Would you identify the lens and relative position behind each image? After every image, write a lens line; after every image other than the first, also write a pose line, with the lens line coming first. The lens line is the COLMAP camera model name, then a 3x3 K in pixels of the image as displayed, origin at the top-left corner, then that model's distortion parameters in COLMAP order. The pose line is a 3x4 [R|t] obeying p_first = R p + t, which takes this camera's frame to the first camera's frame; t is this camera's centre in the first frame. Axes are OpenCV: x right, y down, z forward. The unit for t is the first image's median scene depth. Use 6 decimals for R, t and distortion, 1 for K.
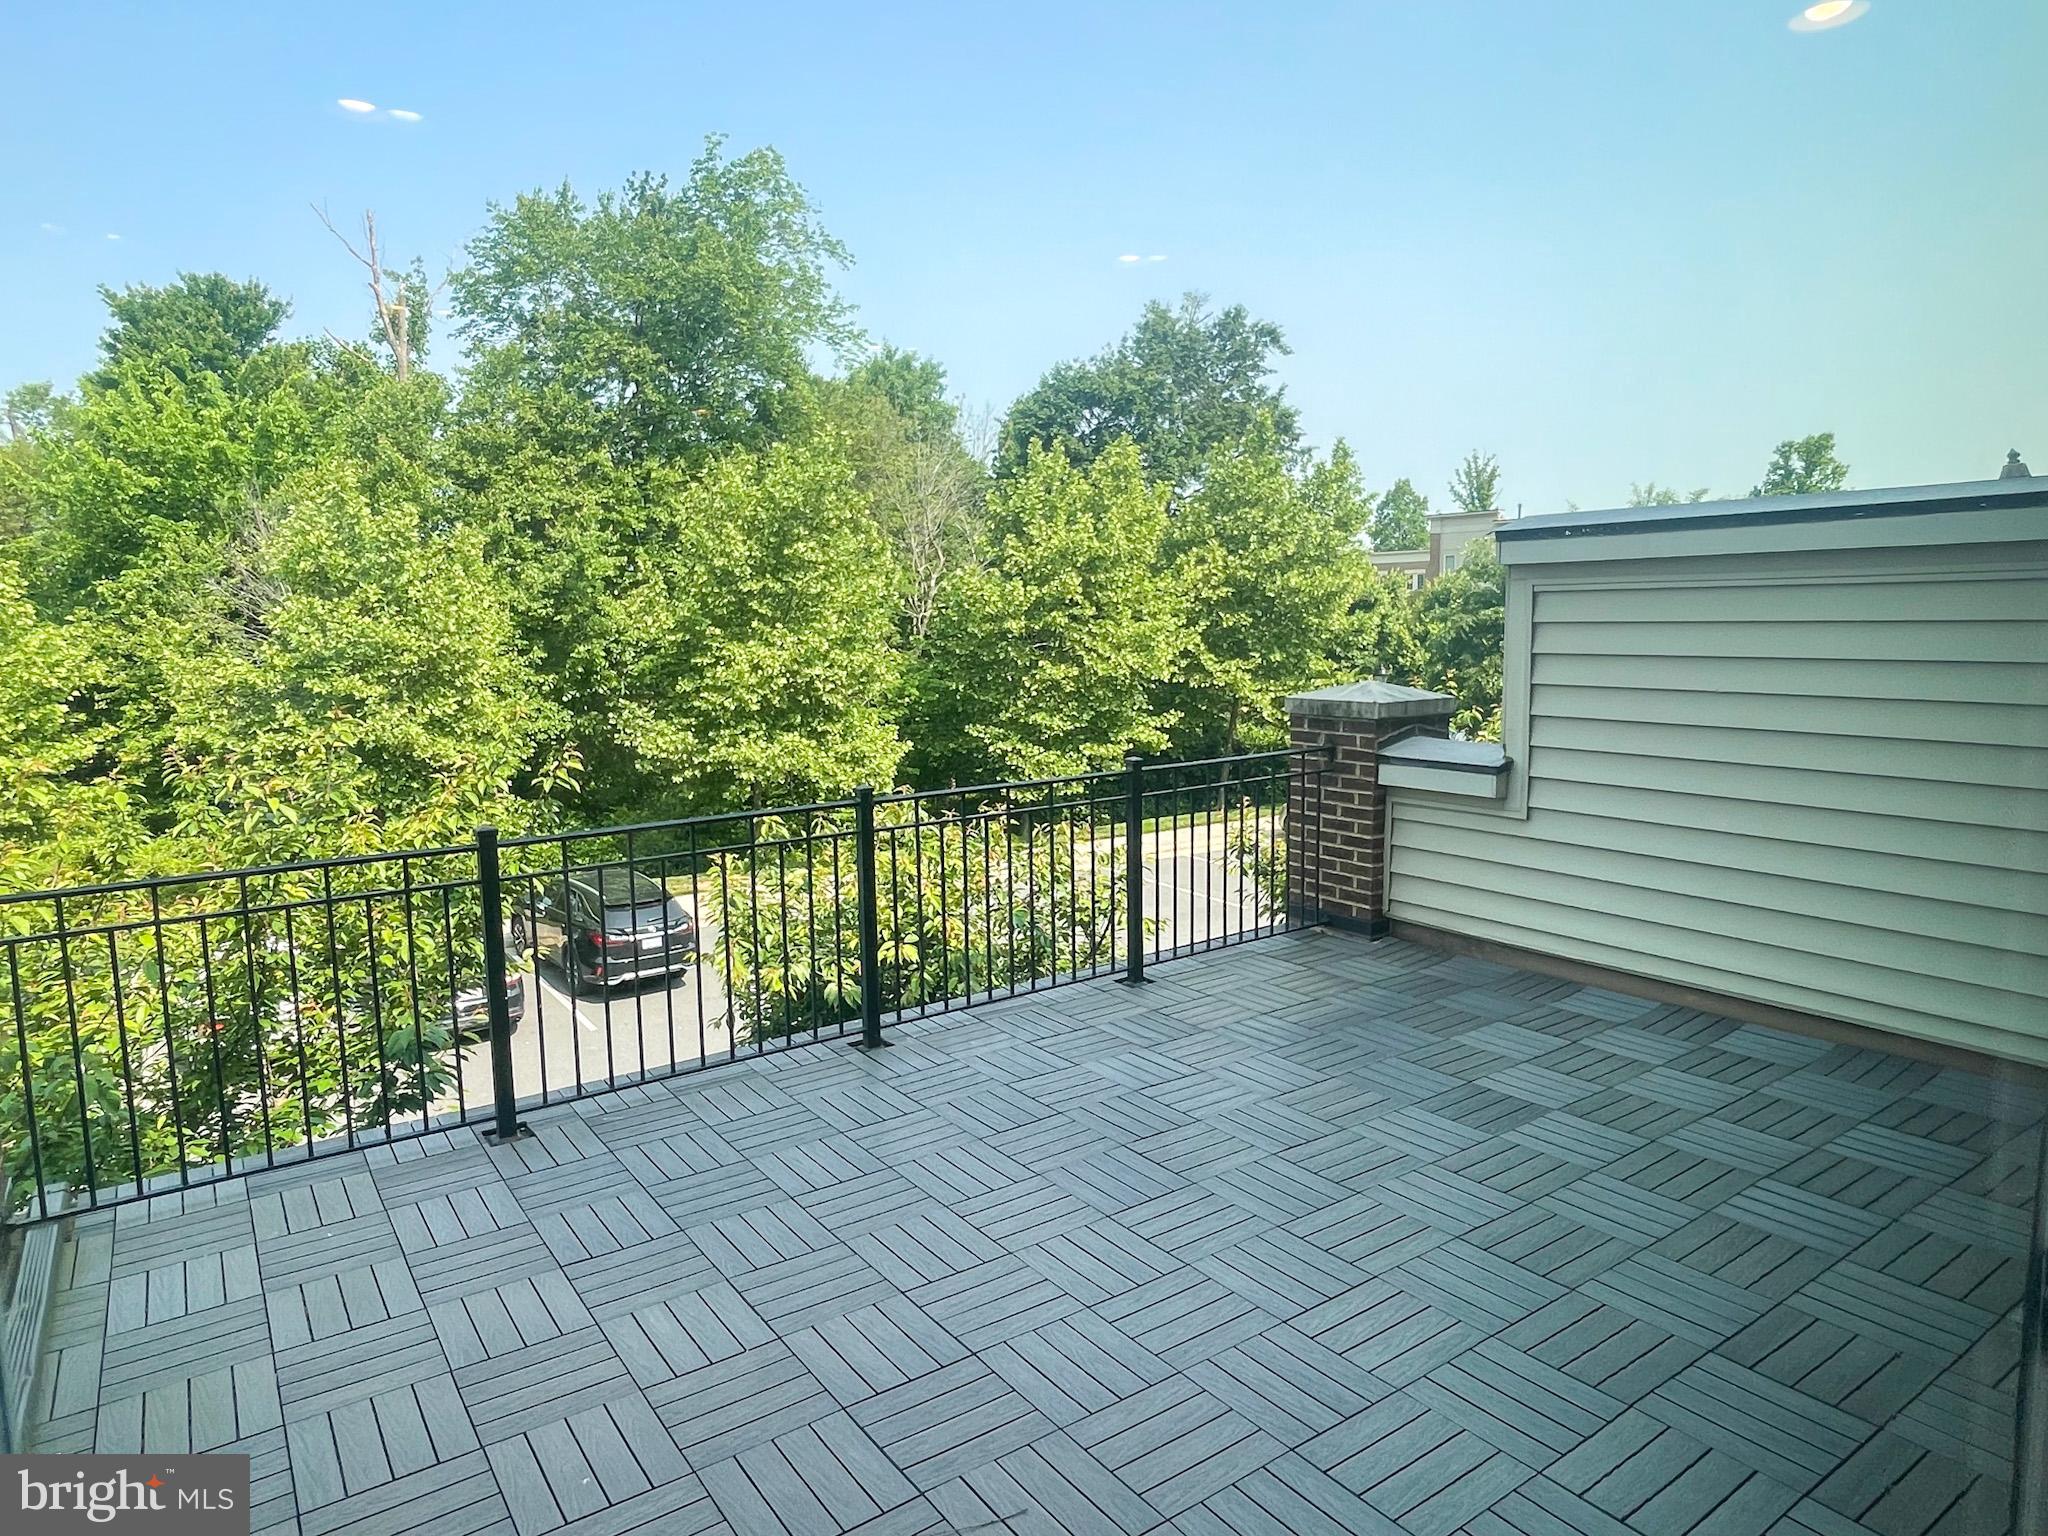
lens RADIAL K [[1229.1, 0, 1024.0], [0, 1229.1, 768.0], [0, 0, 1]] dist [-0.005205, -0.004662]
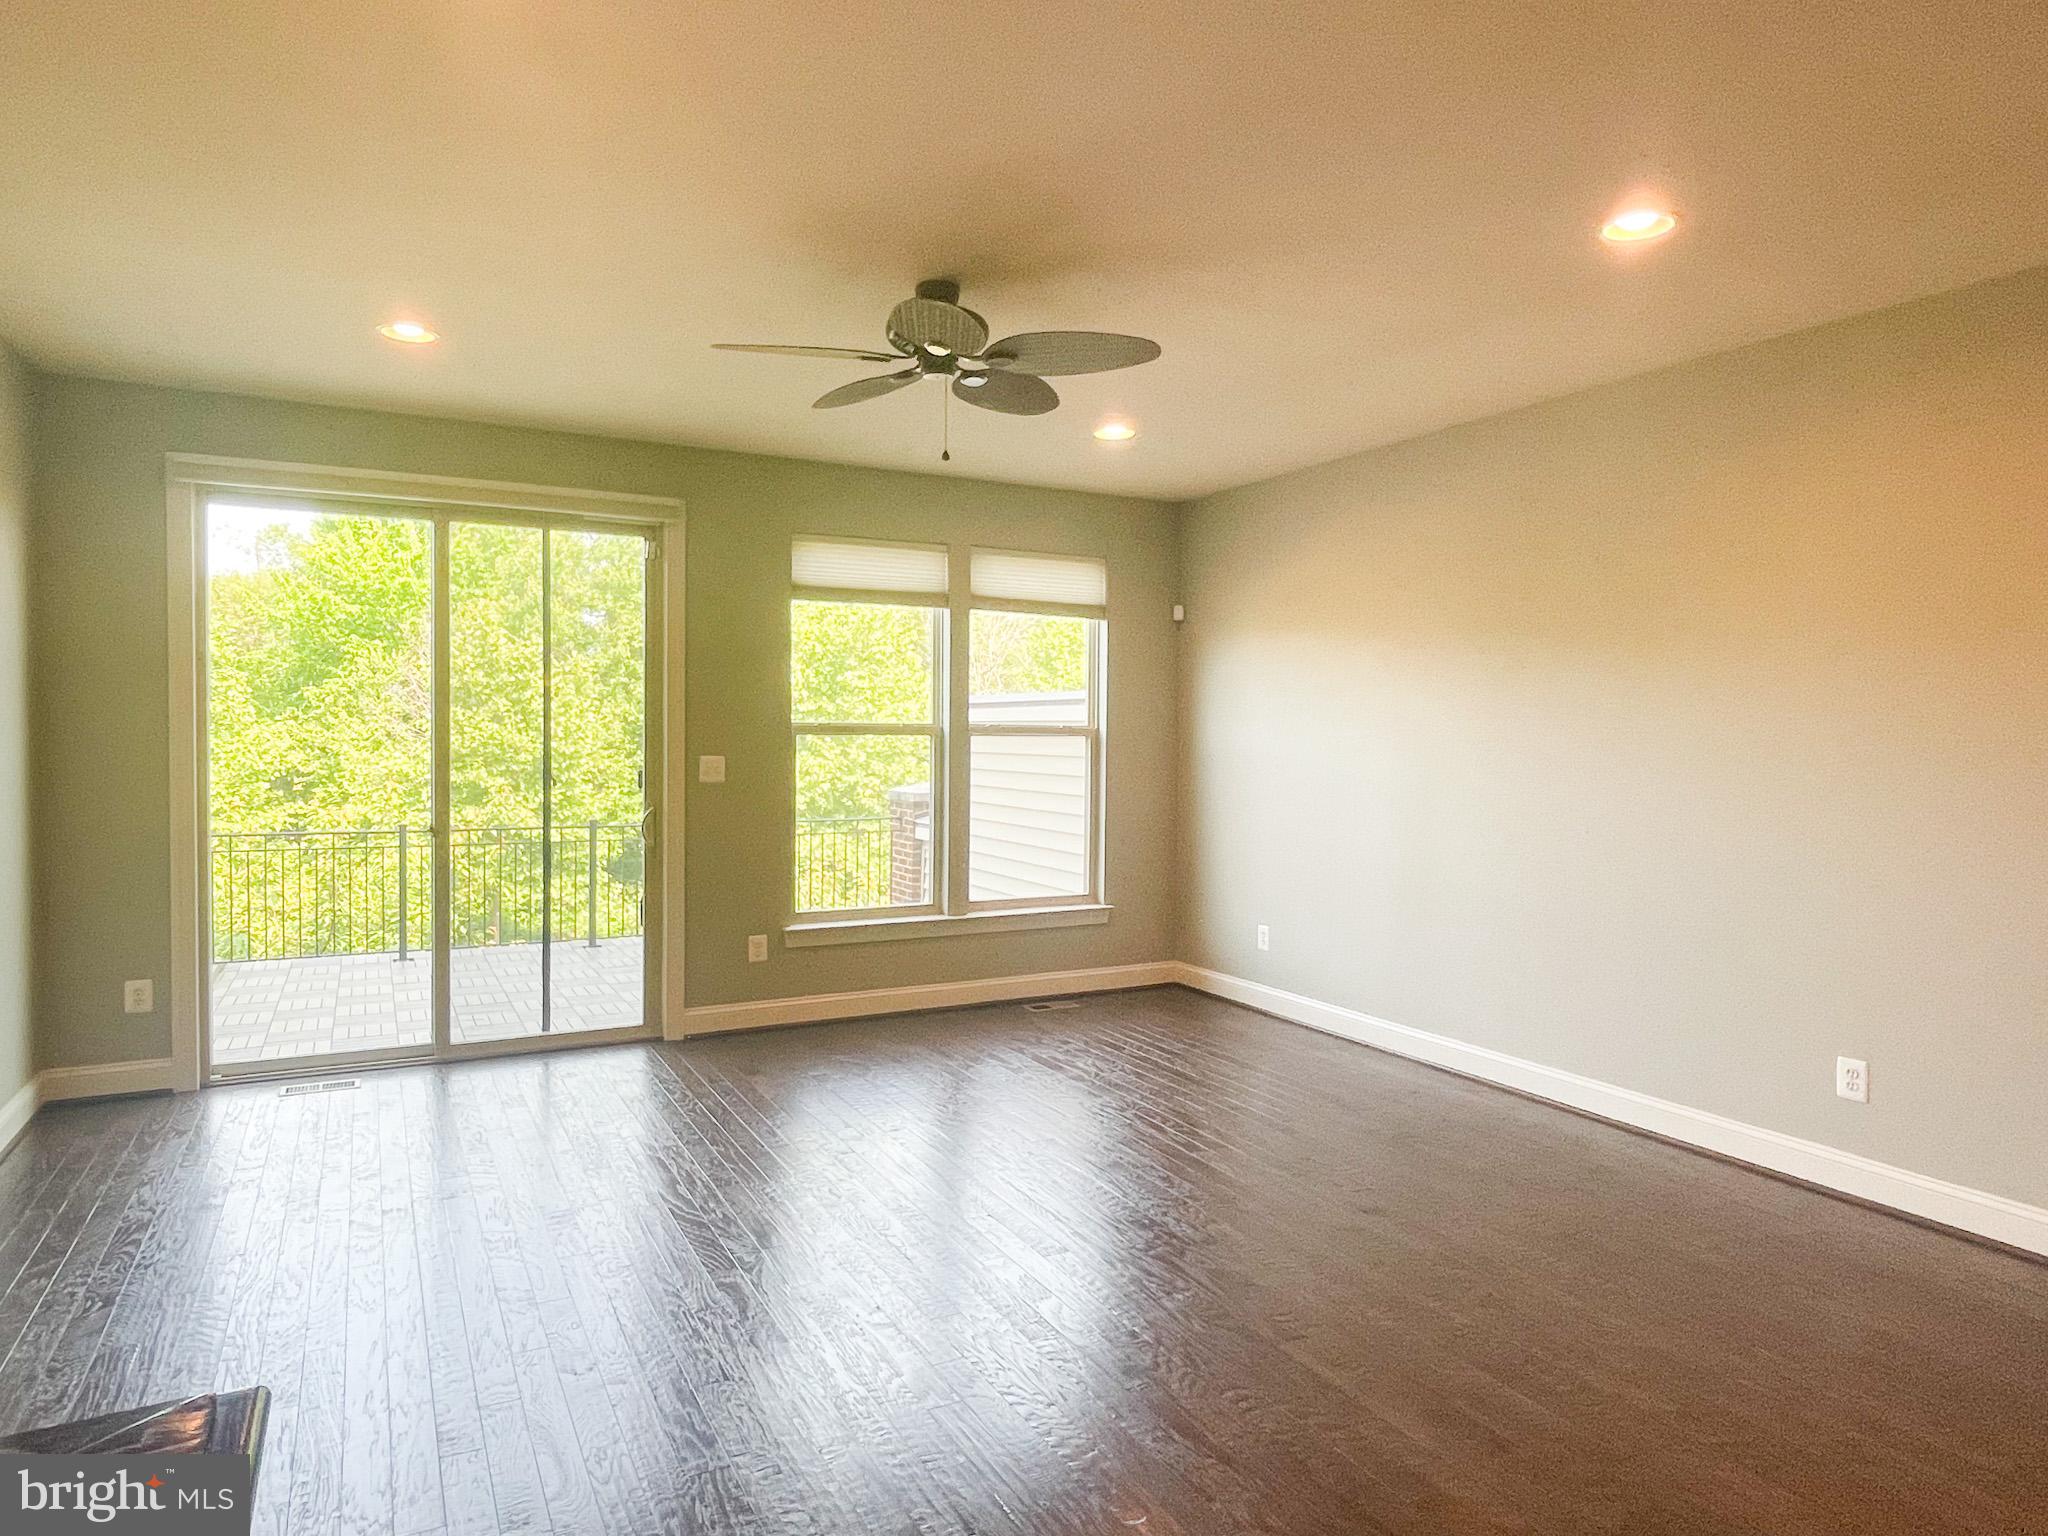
lens RADIAL K [[1229.1, 0, 1024.0], [0, 1229.1, 768.0], [0, 0, 1]] dist [-0.005205, -0.004662]
pose [[0.992503, 0.032417, -0.117841, 0.133530], [-0.043536, 0.994710, -0.093042, 0.014507], [0.114202, 0.097475, 0.988664, -0.160044]]
